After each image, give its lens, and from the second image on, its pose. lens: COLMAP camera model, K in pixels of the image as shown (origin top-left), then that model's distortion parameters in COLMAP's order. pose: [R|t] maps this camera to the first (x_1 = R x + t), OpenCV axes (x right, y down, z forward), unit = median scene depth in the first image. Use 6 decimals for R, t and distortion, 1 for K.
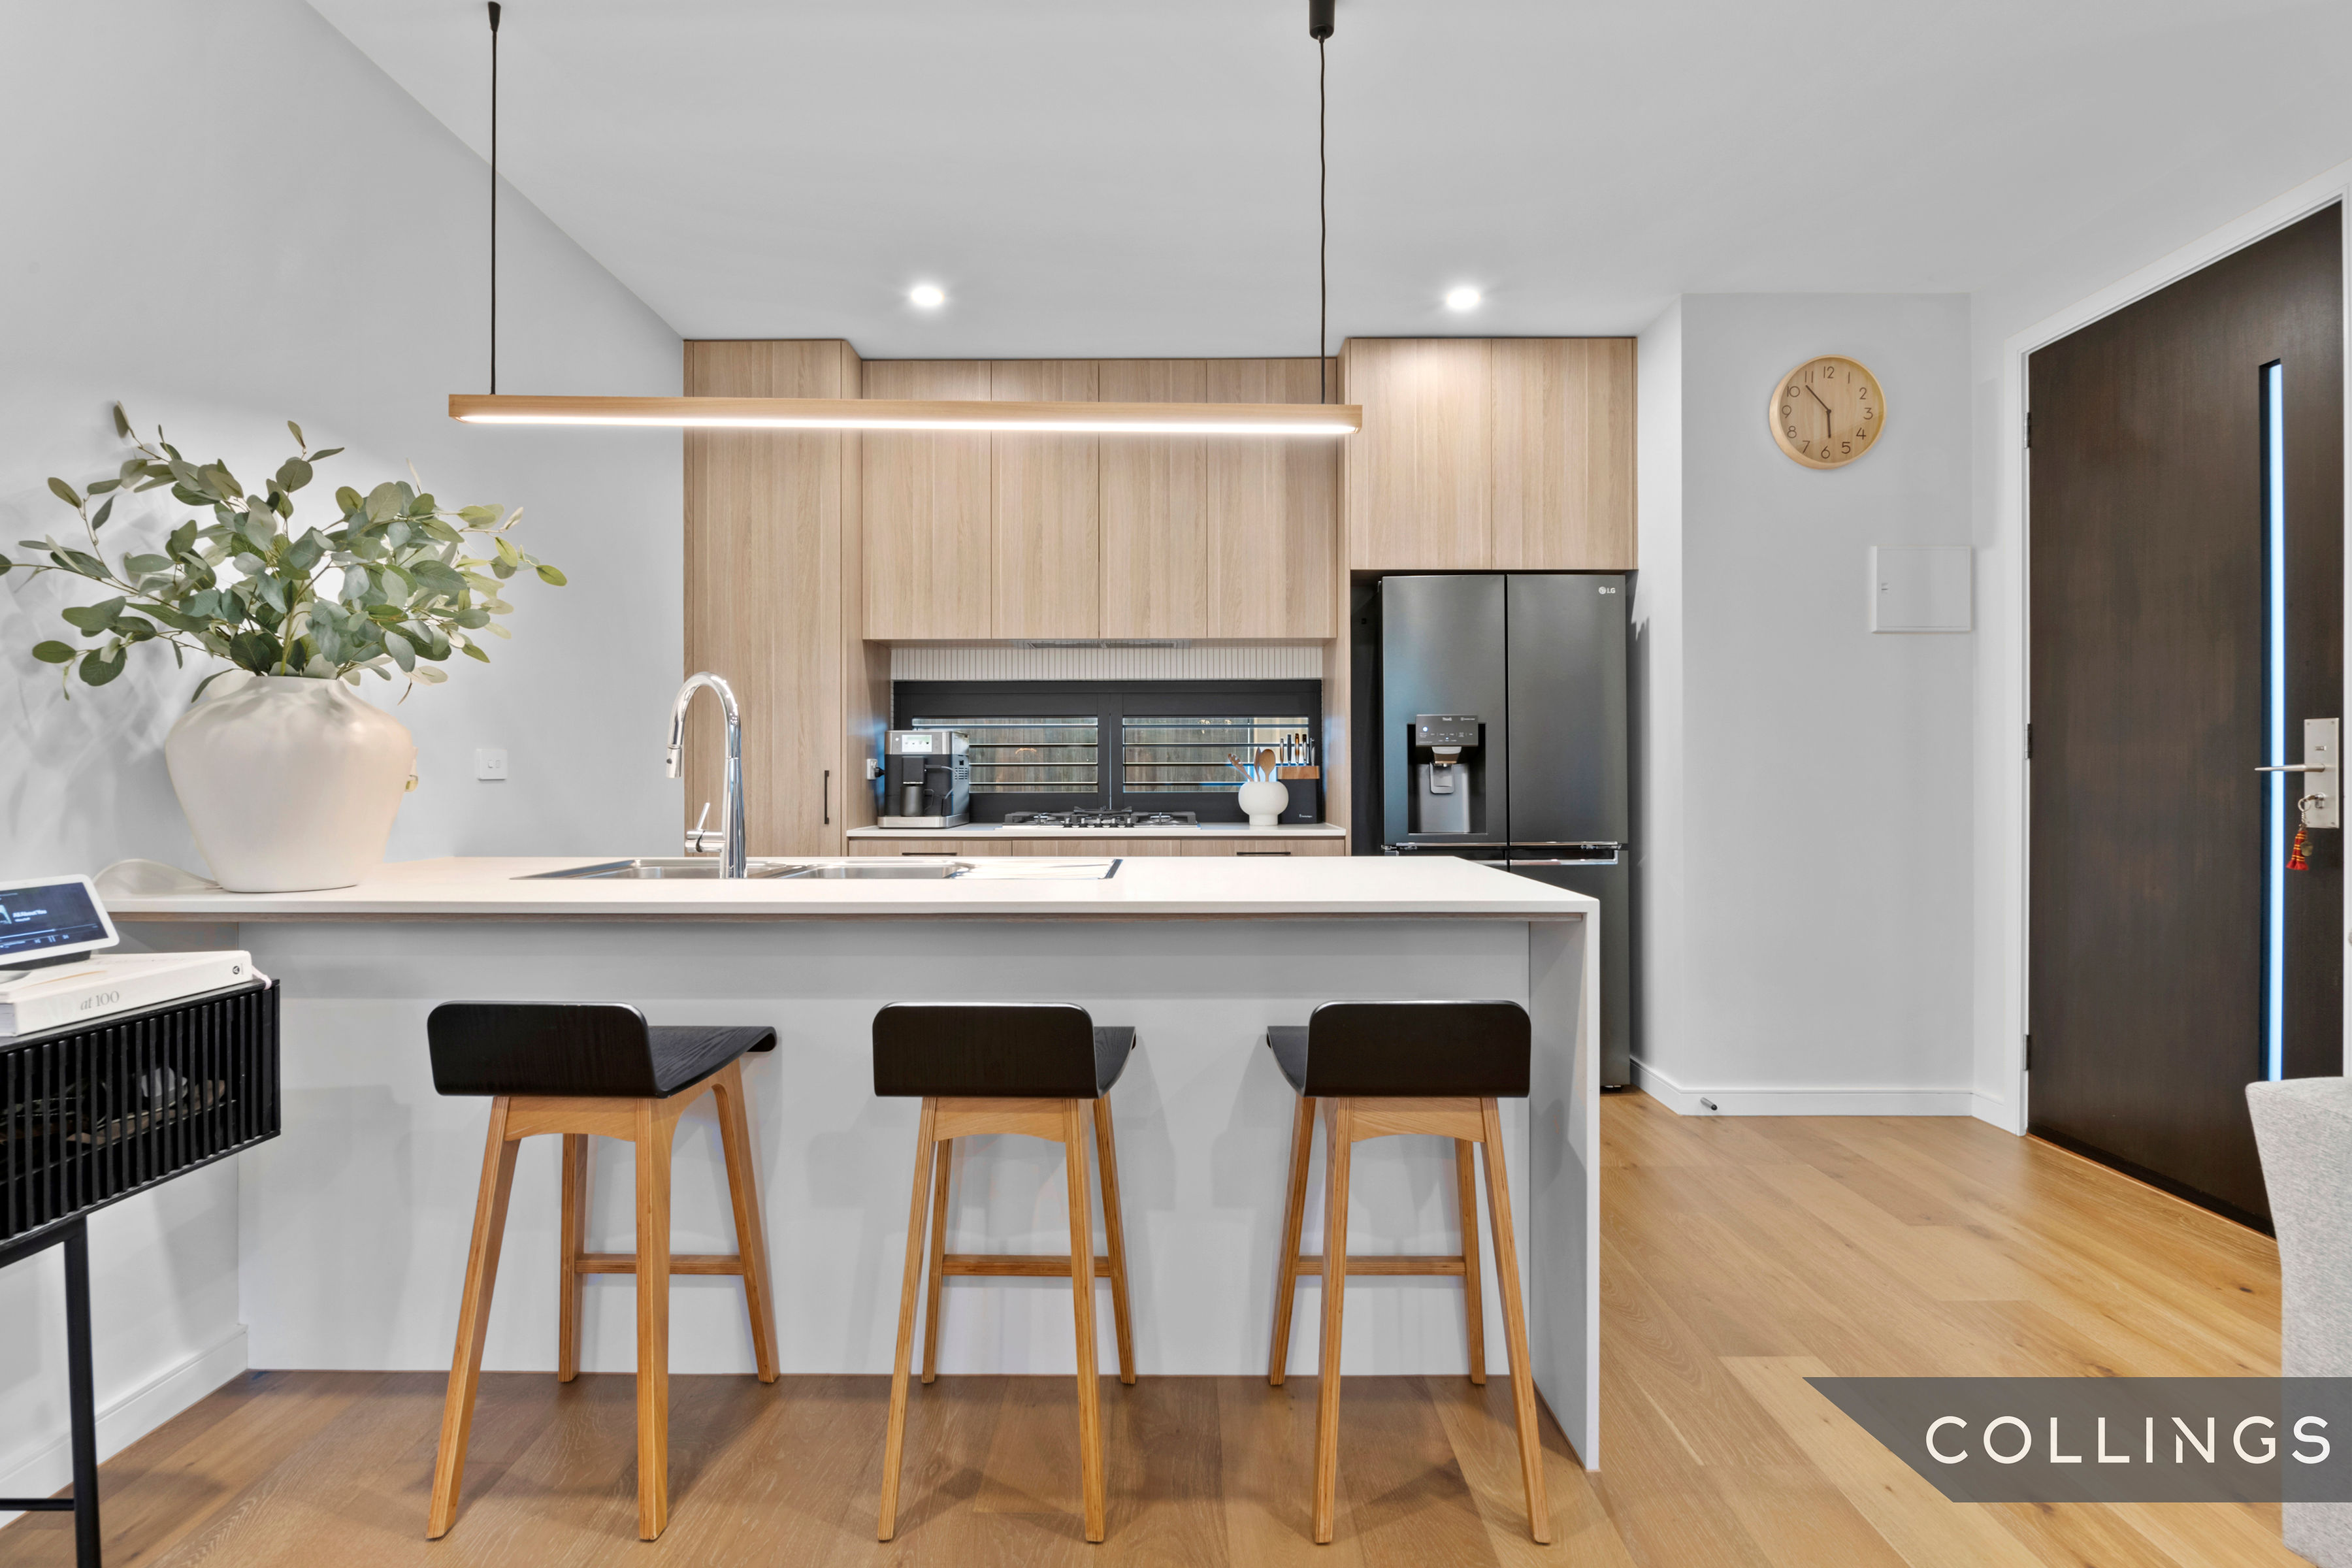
lens RADIAL K [[1139.4, 0, 1176.0], [0, 1139.4, 784.0], [0, 0, 1]] dist [0.000149, 0.000016]
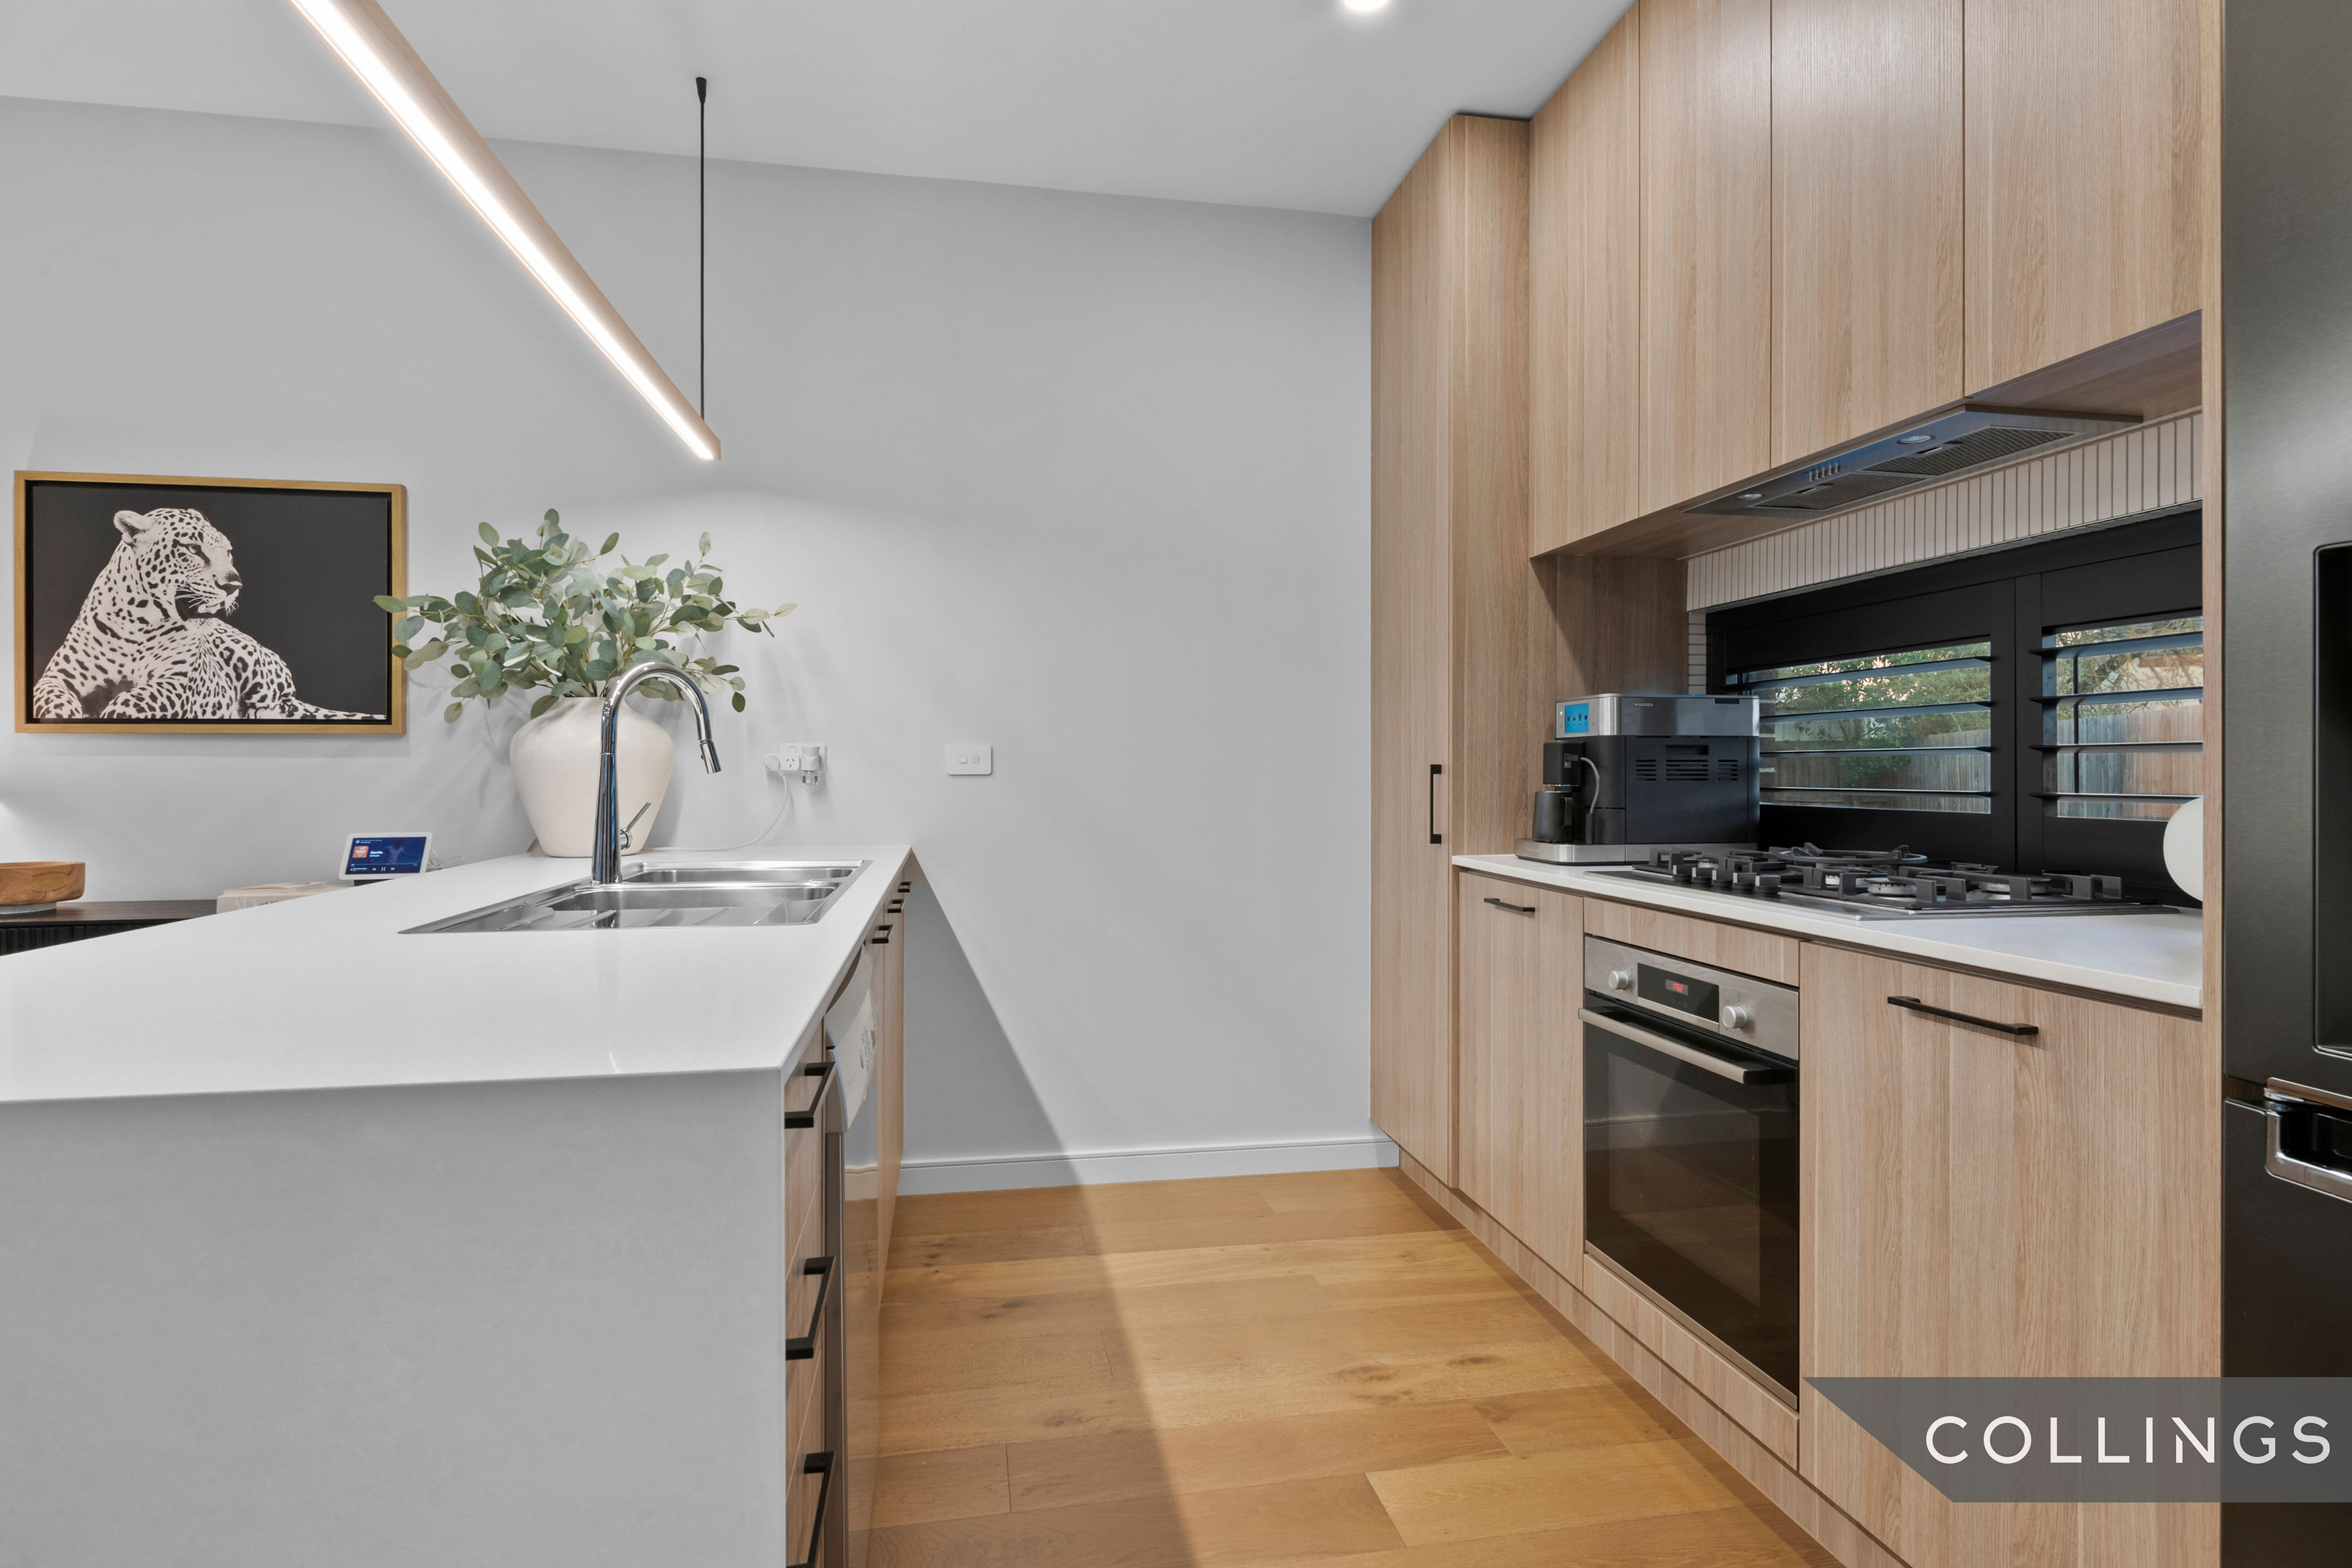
lens RADIAL K [[1303.0, 0, 1176.0], [0, 1303.0, 784.0], [0, 0, 1]] dist [0.000703, 0.000303]
pose [[0.176071, 0.008642, -0.984340, 0.401795], [-0.008998, 0.999934, 0.007170, -0.004434], [0.984336, 0.007595, 0.176137, 0.679125]]
